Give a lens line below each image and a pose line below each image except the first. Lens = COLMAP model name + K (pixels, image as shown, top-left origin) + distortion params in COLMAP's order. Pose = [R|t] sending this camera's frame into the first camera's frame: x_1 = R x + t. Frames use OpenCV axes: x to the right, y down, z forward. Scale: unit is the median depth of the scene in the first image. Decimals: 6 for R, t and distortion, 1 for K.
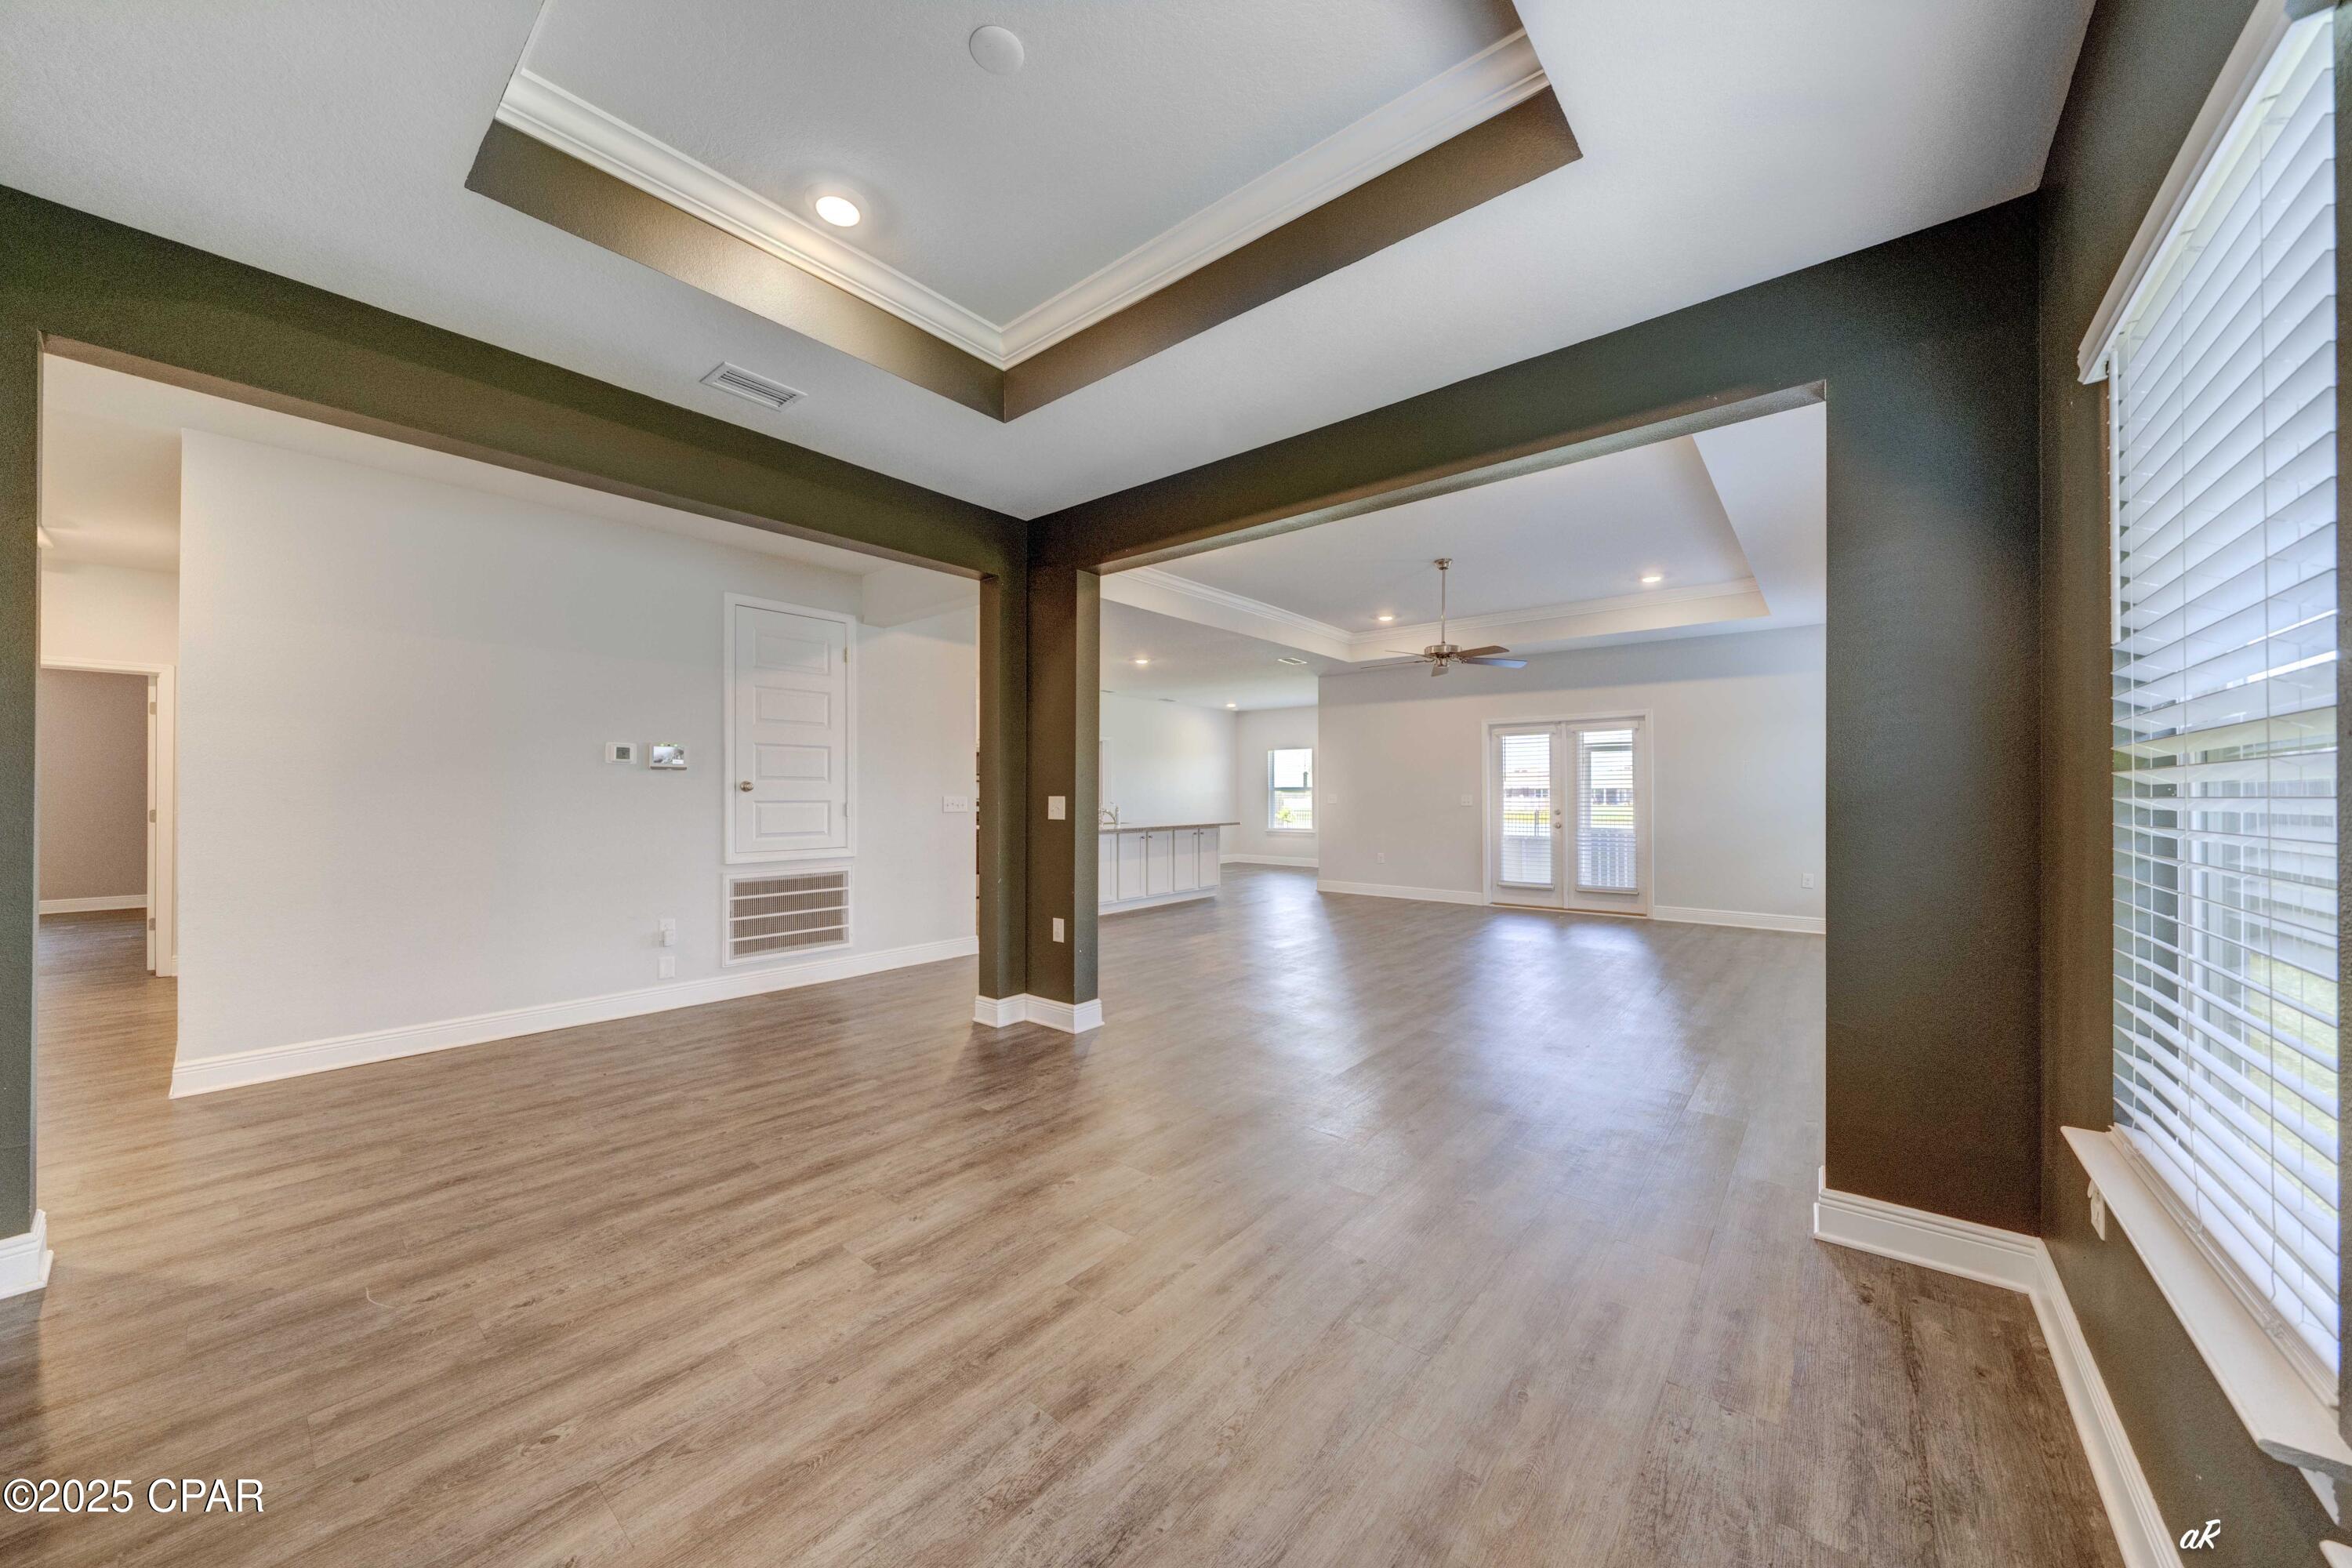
lens RADIAL K [[806.1, 0, 1156.7], [0, 806.1, 788.7], [0, 0, 1]] dist [-0.002960, -0.000165]
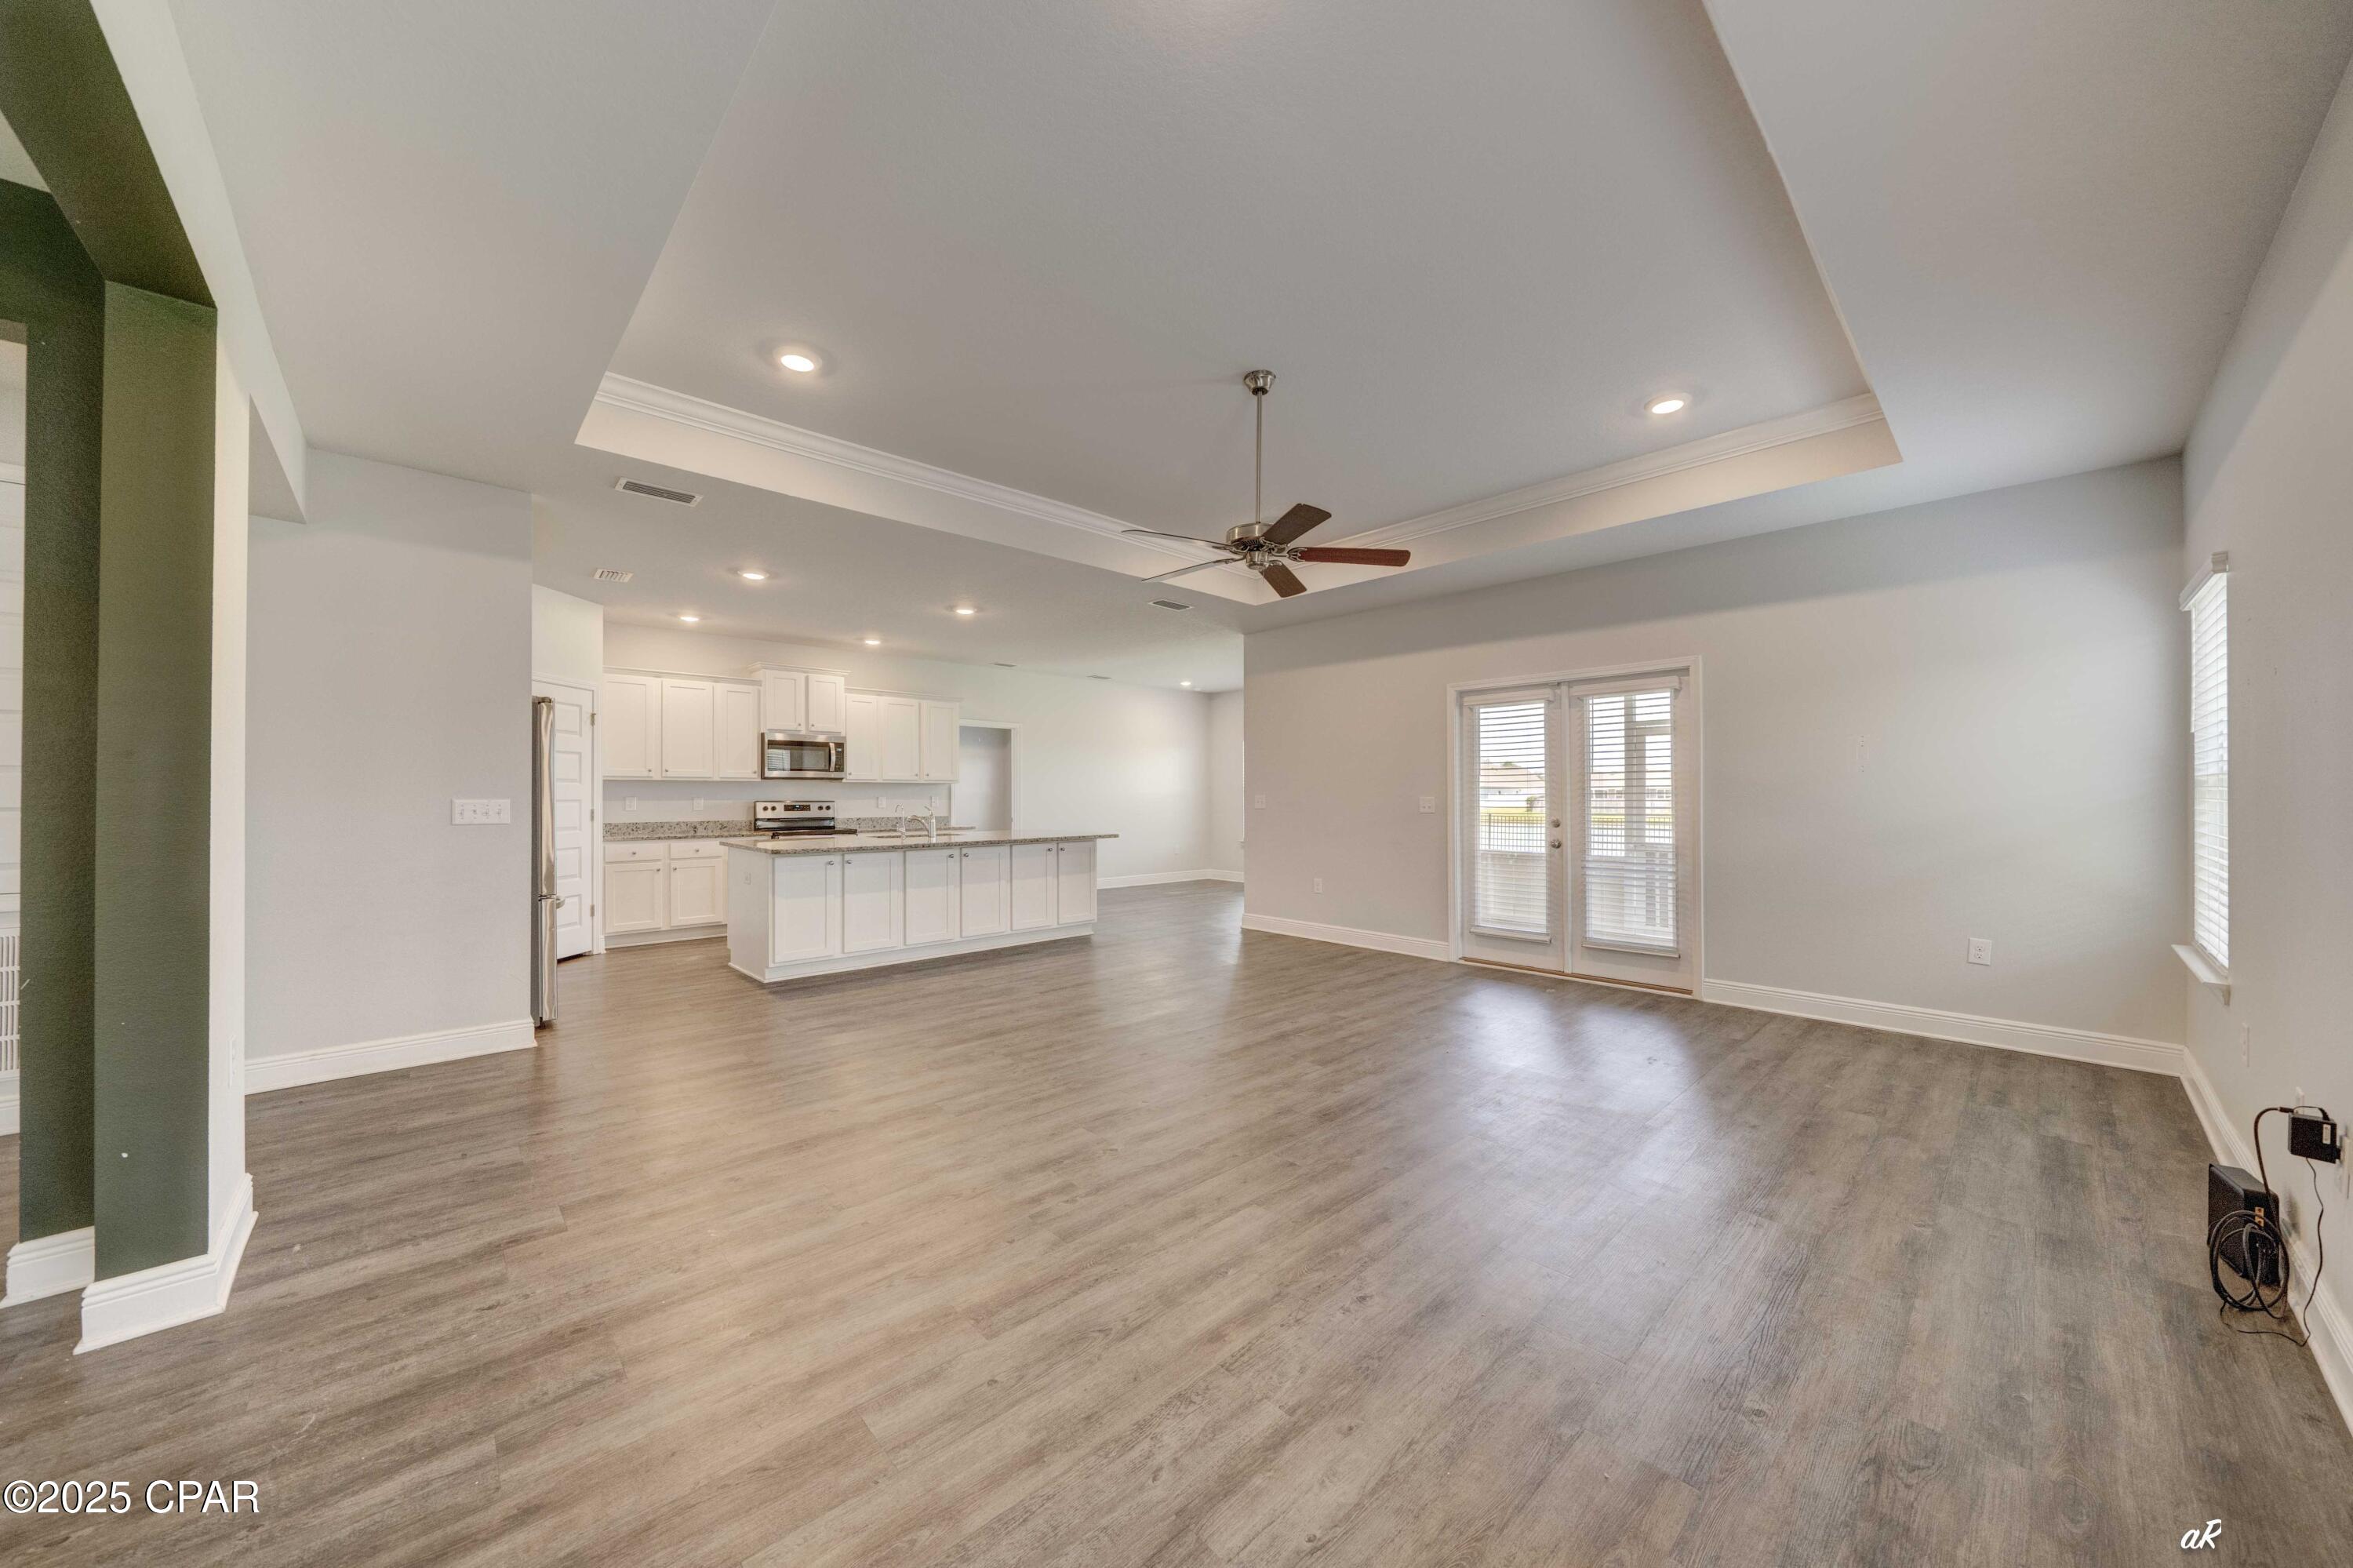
lens RADIAL K [[806.5, 0, 1177.6], [0, 806.5, 789.8], [0, 0, 1]] dist [-0.002960, -0.000165]
pose [[0.993621, -0.000342, -0.112767, 0.268644], [0.000363, 1.000000, 0.000167, 0.001912], [0.112767, -0.000207, 0.993621, 0.323130]]
